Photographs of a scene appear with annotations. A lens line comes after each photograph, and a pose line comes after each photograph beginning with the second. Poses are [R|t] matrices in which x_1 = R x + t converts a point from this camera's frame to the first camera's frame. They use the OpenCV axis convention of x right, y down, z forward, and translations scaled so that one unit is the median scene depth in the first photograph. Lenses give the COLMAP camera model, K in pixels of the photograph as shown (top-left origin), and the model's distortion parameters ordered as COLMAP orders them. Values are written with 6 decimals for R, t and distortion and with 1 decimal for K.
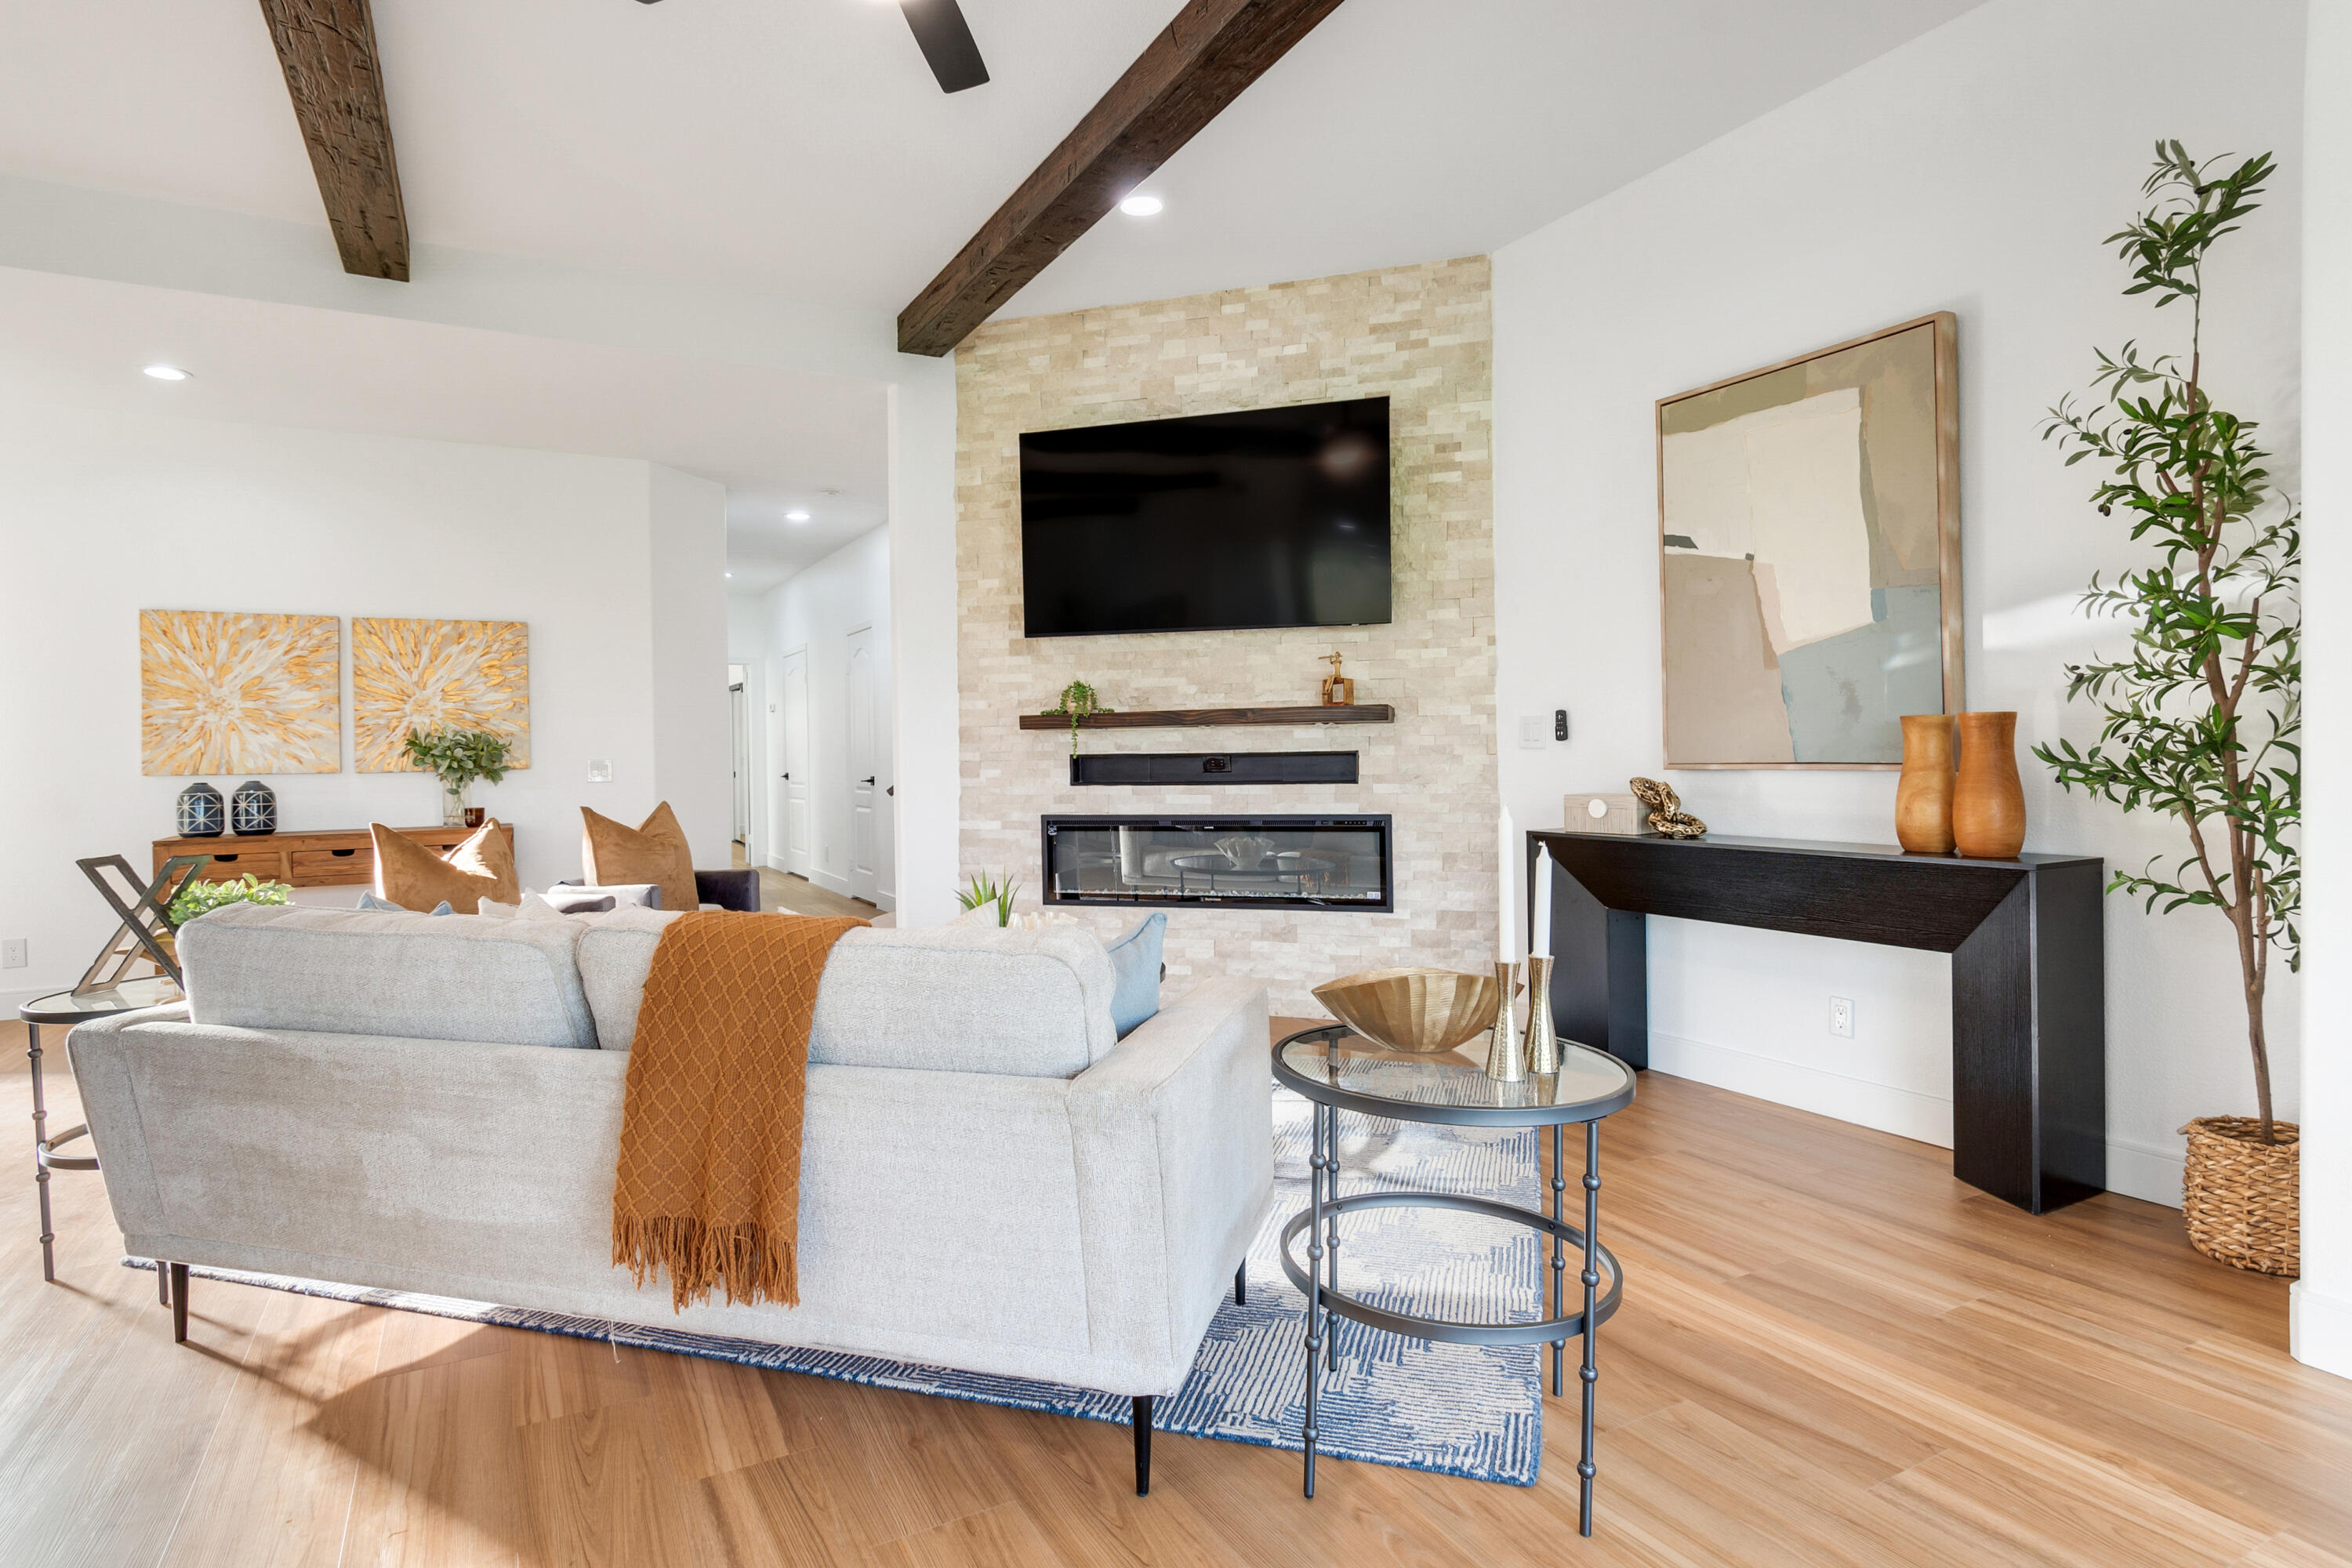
lens RADIAL K [[1234.4, 0, 1129.8], [0, 1234.4, 746.9], [0, 0, 1]] dist [0.000726, -0.002401]
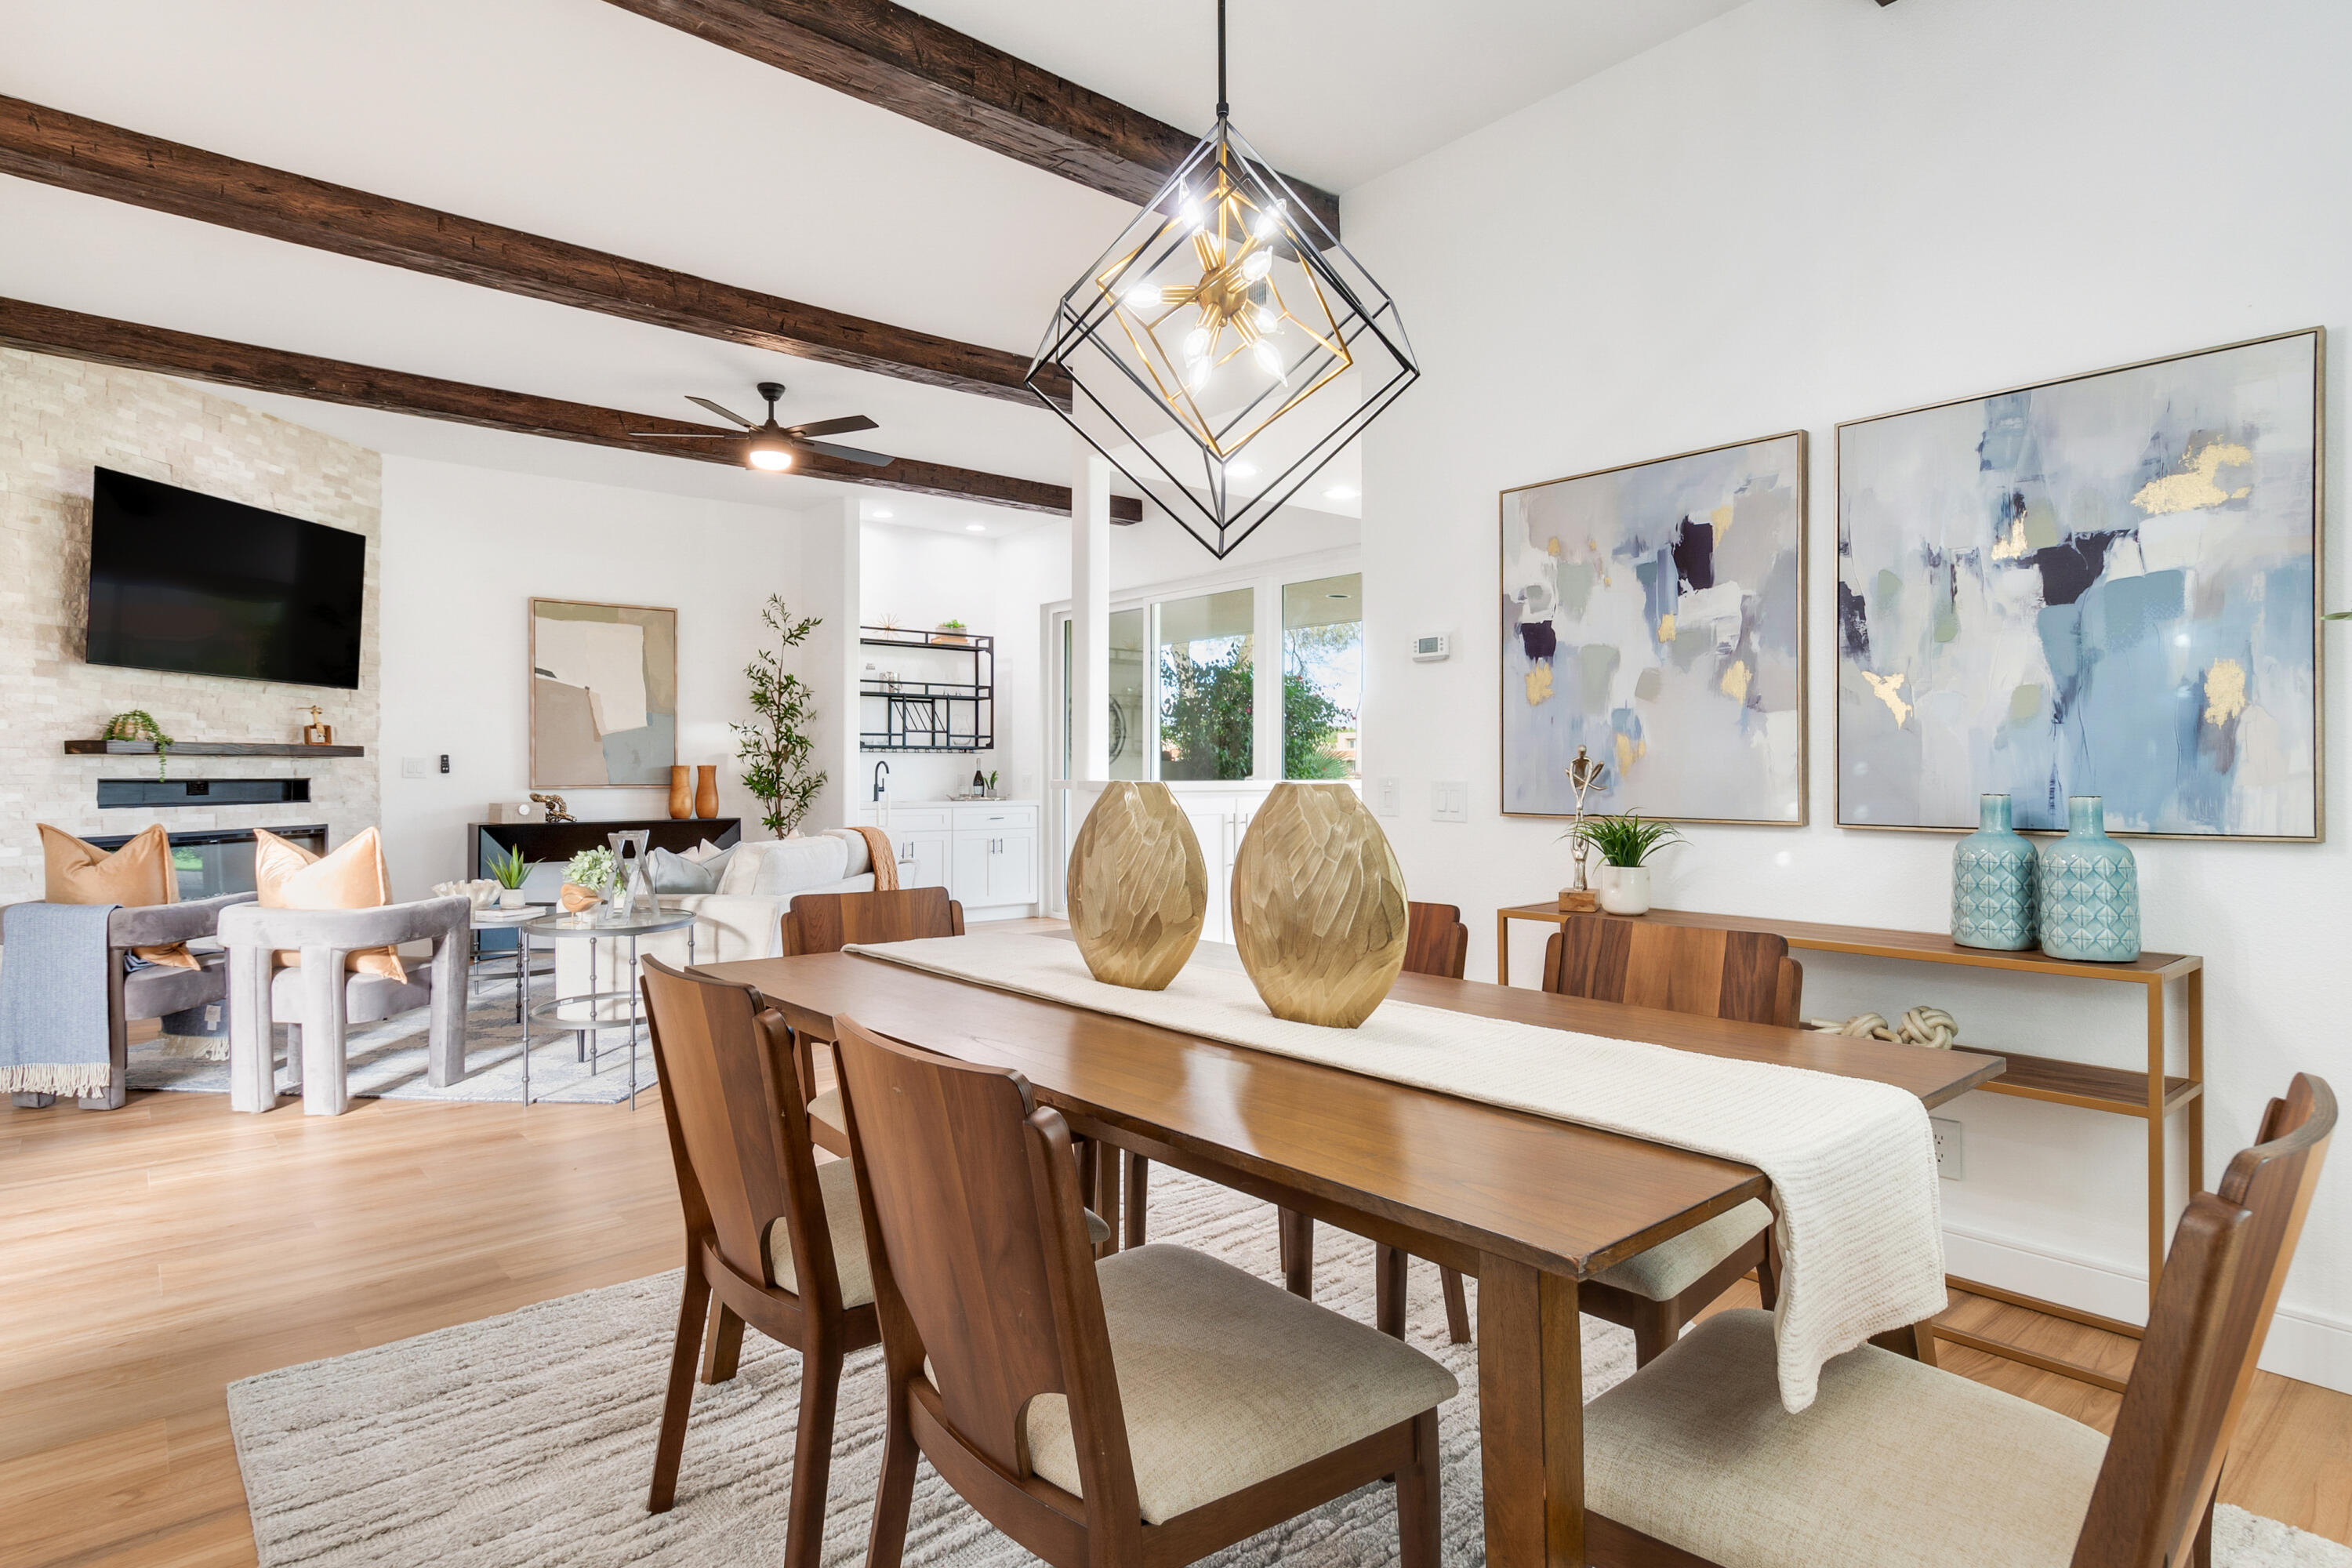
lens RADIAL K [[1234.4, 0, 1129.8], [0, 1234.4, 746.9], [0, 0, 1]] dist [0.000726, -0.002401]
pose [[-0.199777, 0.038820, 0.979072, -1.335277], [0.004591, 0.999241, -0.038683, 0.025633], [-0.979831, -0.003233, -0.199803, 0.384651]]
